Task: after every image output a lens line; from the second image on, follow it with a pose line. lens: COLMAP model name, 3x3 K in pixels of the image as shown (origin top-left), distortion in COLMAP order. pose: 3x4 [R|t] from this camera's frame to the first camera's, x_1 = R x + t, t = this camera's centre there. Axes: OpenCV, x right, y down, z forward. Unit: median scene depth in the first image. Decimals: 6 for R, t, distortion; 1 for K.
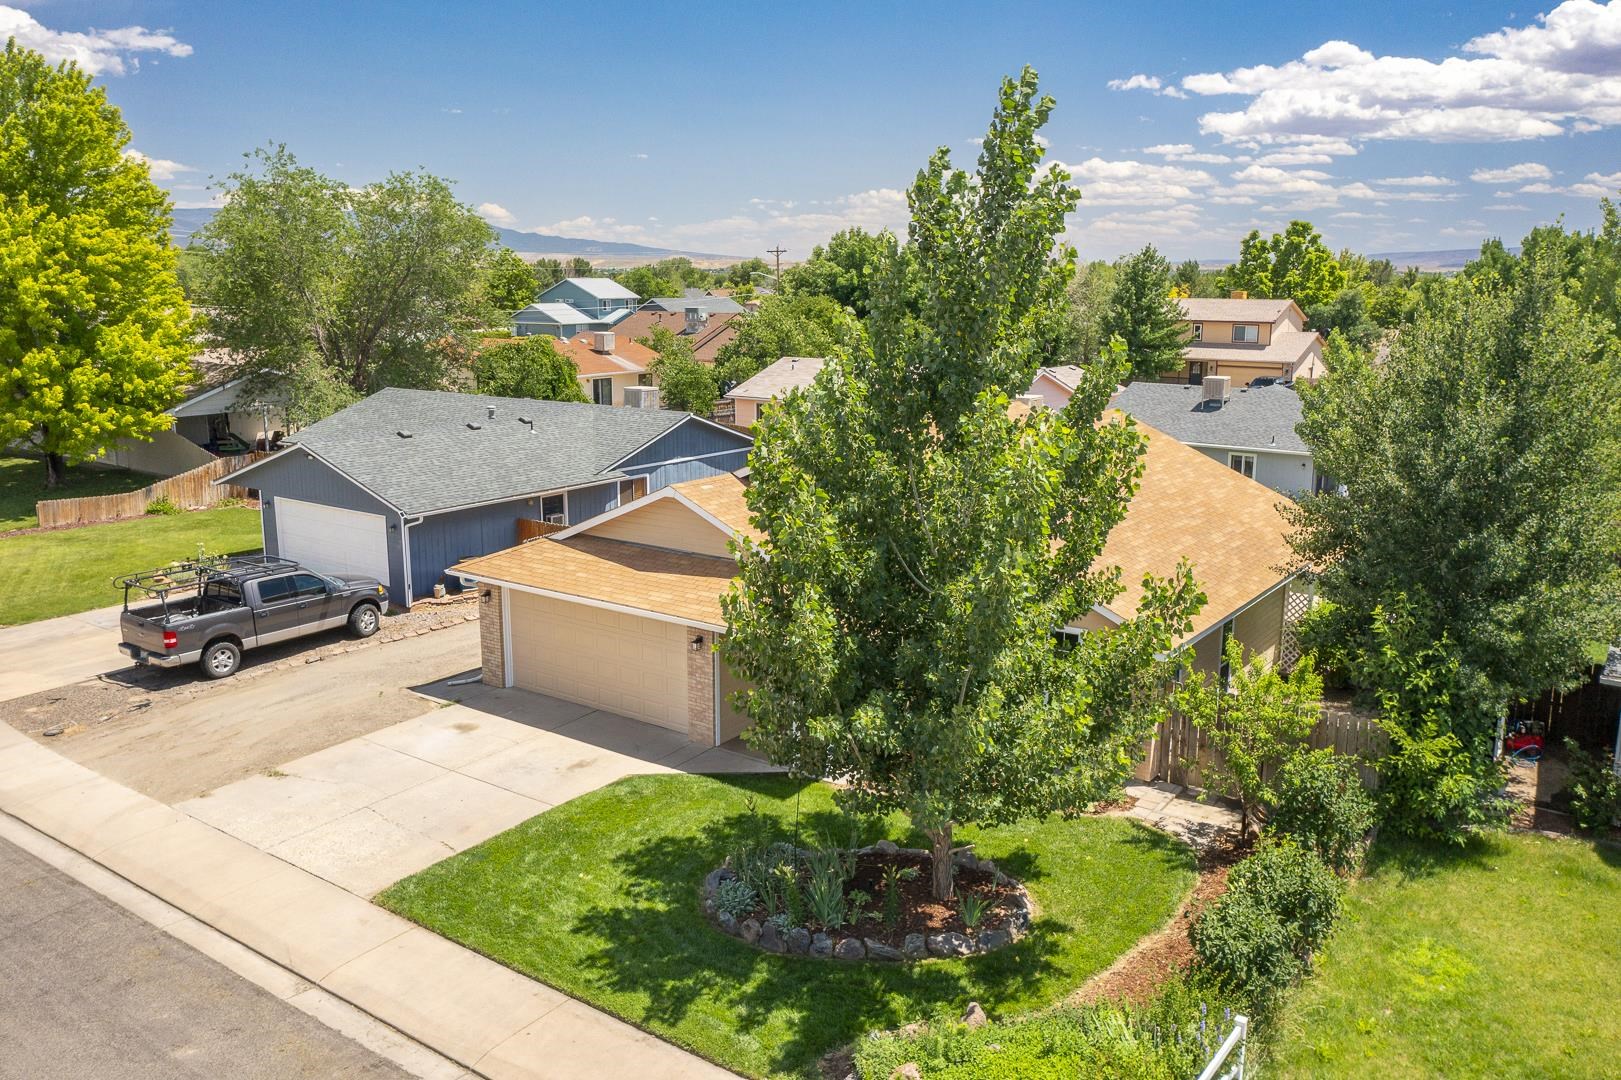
lens RADIAL K [[1263.5, 0, 803.3], [0, 1263.5, 599.0], [0, 0, 1]] dist [0.006124, 0.003407]
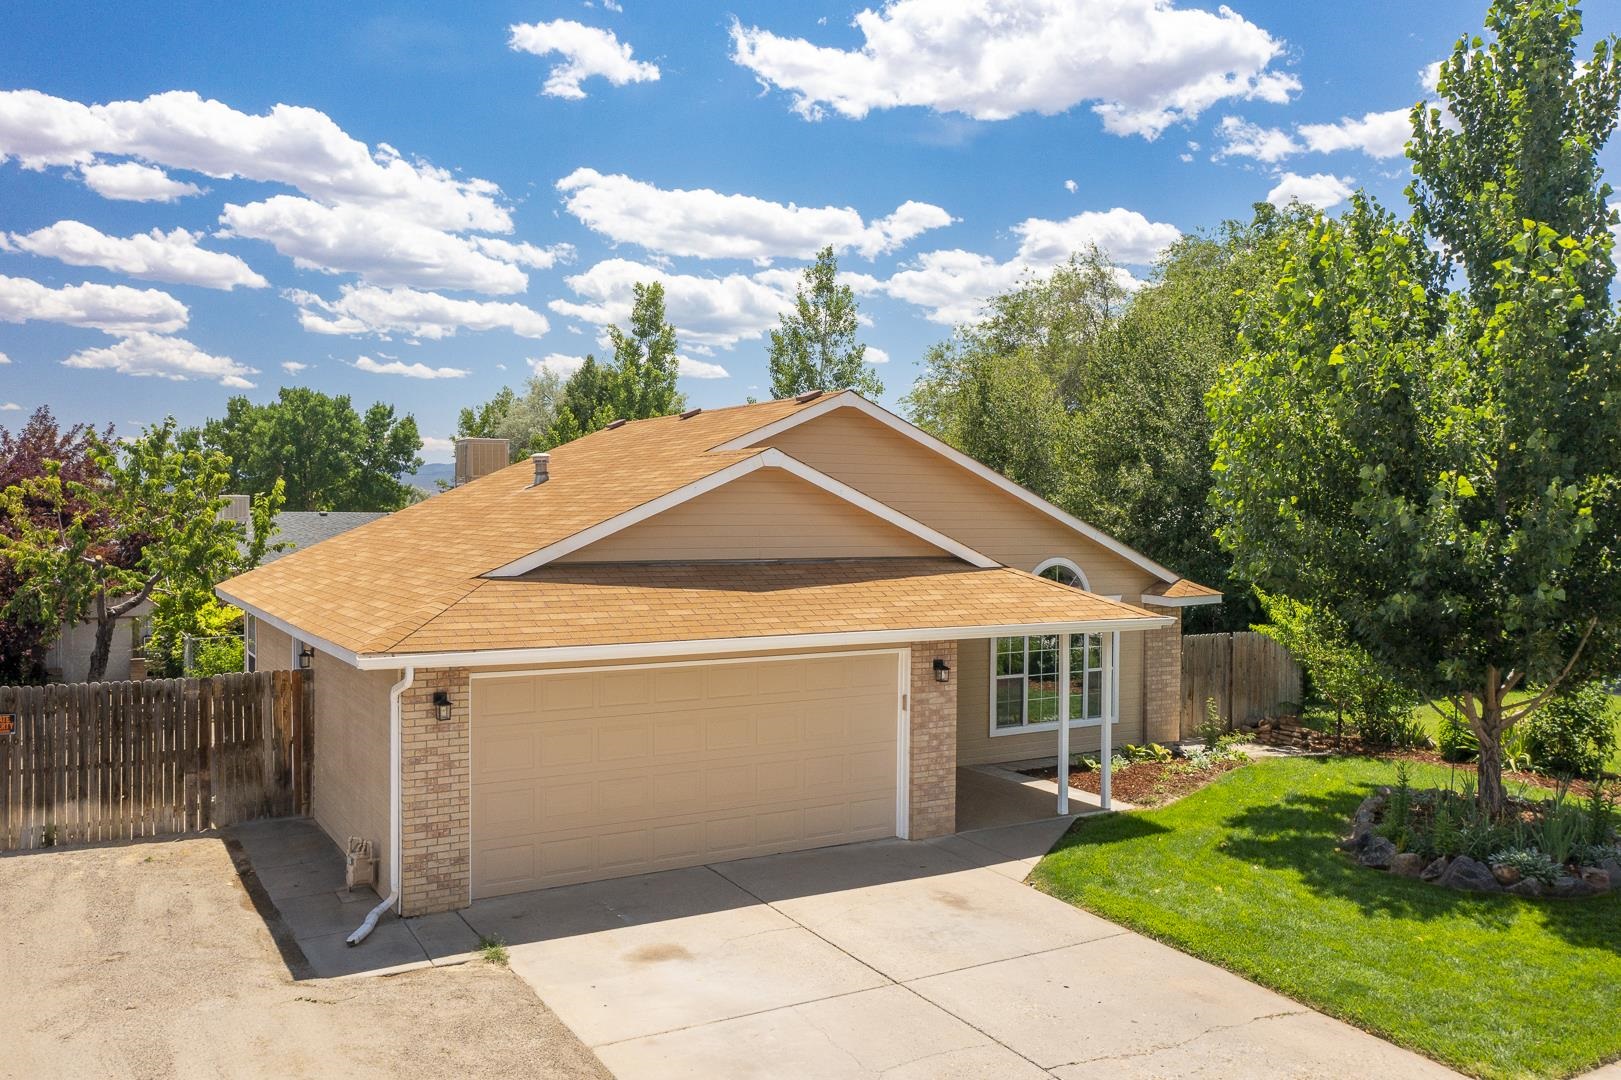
lens RADIAL K [[1283.5, 0, 810.5], [0, 1283.5, 540.0], [0, 0, 1]] dist [-0.009311, -0.003690]
pose [[0.392398, -0.018336, 0.919613, -0.146079], [0.223461, 0.971747, -0.075976, 0.001125], [-0.892238, 0.235310, 0.385409, 0.163462]]
